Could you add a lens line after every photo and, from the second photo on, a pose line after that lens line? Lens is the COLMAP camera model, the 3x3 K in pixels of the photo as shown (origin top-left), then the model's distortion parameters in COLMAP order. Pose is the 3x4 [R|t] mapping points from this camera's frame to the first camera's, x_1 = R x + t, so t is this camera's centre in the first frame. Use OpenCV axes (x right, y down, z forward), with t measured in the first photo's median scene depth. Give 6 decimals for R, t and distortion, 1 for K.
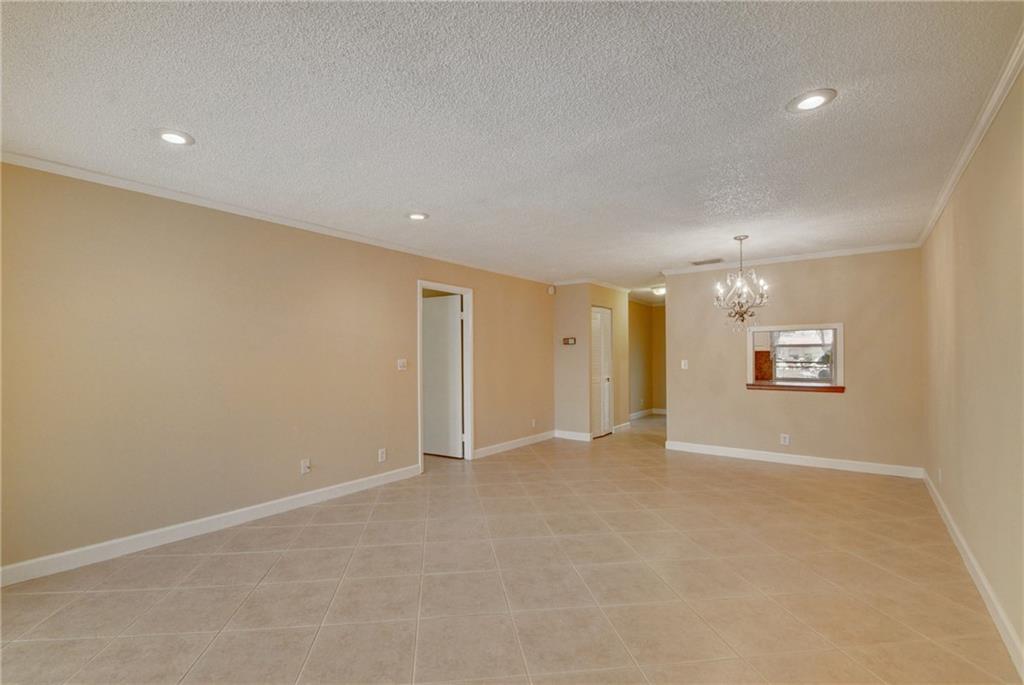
lens RADIAL K [[451.5, 0, 496.8], [0, 451.5, 346.3], [0, 0, 1]] dist [0.014656, -0.016742]
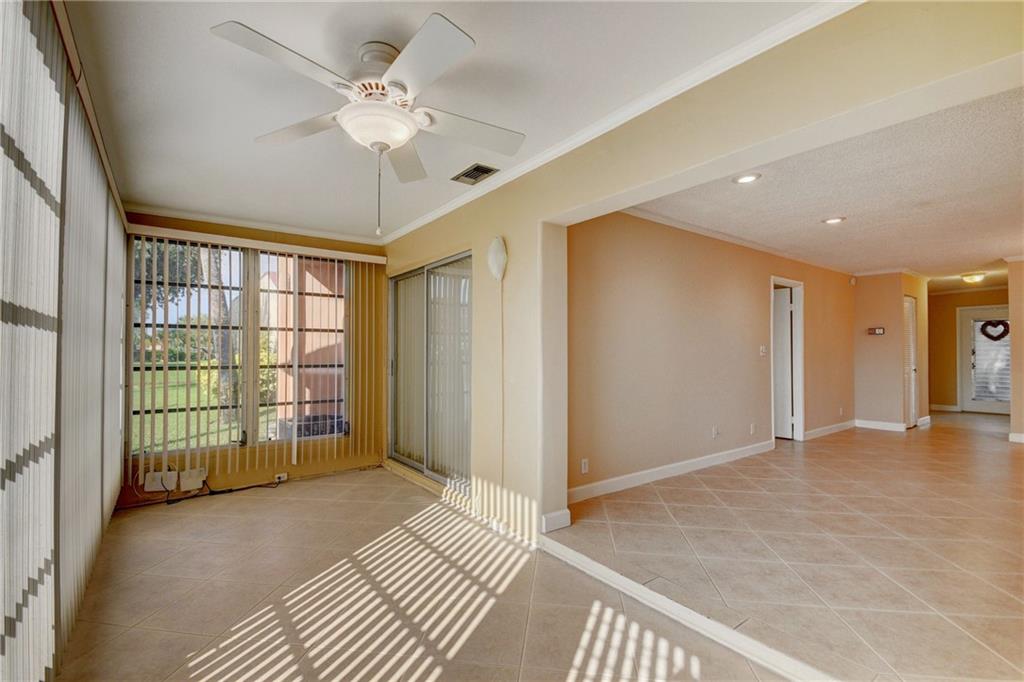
lens RADIAL K [[451.5, 0, 496.8], [0, 451.5, 344.8], [0, 0, 1]] dist [0.014656, -0.016742]
pose [[0.964019, 0.002760, -0.265820, -0.424539], [-0.001667, 0.999989, 0.004336, 0.017230], [0.265829, -0.003737, 0.964013, -0.208925]]
